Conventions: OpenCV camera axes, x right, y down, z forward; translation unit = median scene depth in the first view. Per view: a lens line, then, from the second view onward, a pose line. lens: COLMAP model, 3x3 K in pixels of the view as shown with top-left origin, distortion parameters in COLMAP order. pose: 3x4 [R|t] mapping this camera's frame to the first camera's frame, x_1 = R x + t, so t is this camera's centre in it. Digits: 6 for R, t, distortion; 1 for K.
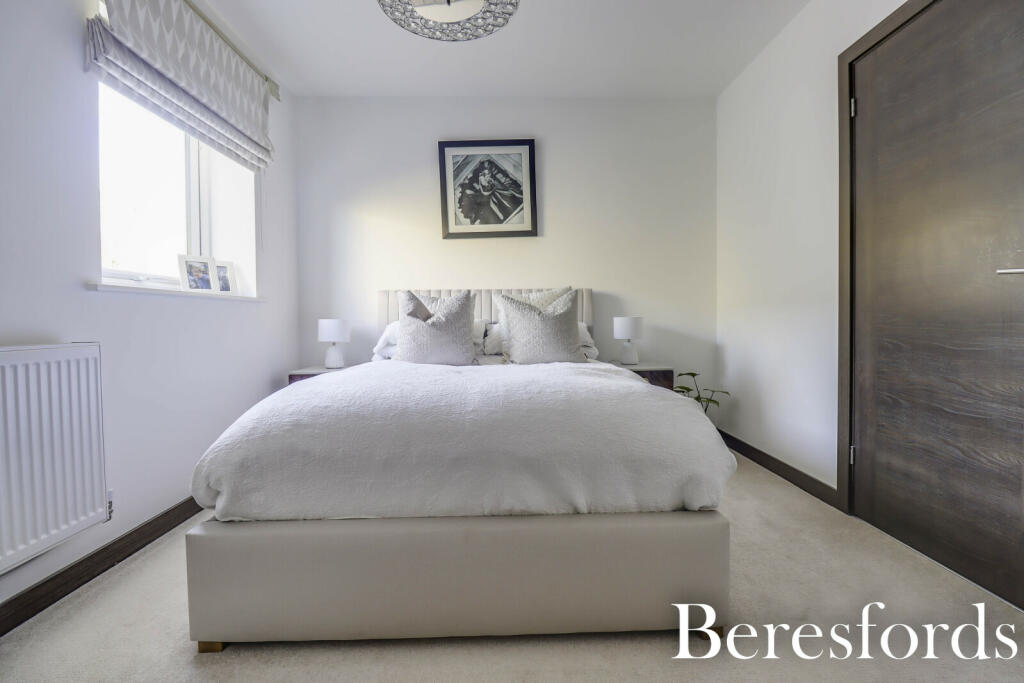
lens RADIAL K [[475.8, 0, 519.1], [0, 475.8, 335.3], [0, 0, 1]] dist [0.001120, -0.015225]
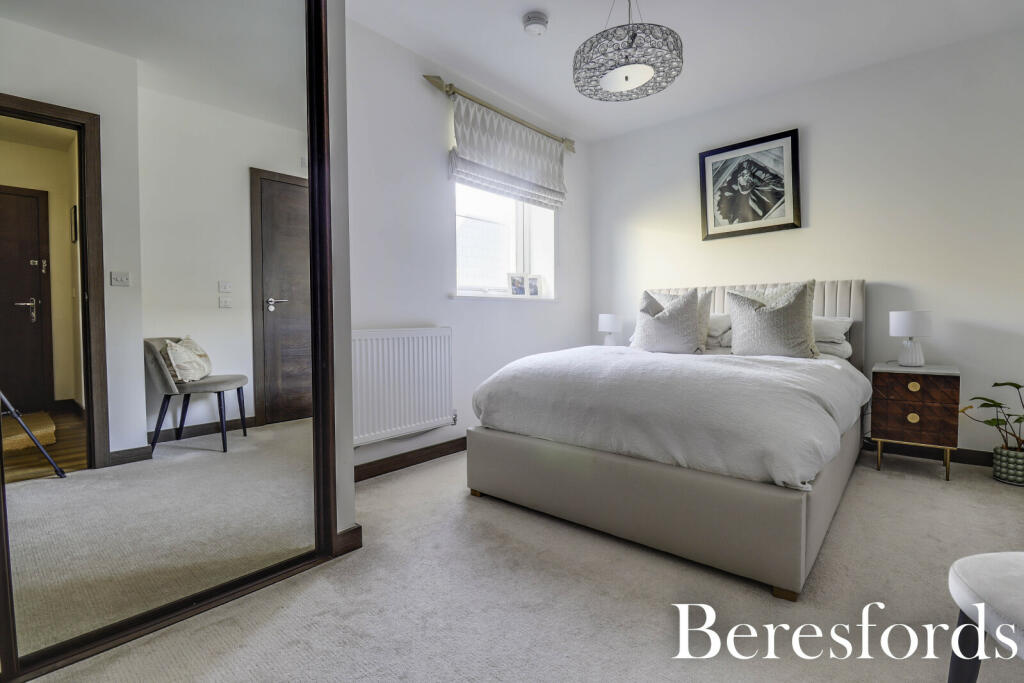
lens RADIAL K [[475.8, 0, 519.1], [0, 475.8, 335.3], [0, 0, 1]] dist [0.001120, -0.015225]
pose [[0.740613, 0.028590, -0.671323, 0.289834], [-0.019208, 0.999587, 0.021380, 0.000590], [0.671657, -0.002939, 0.740857, -0.107904]]
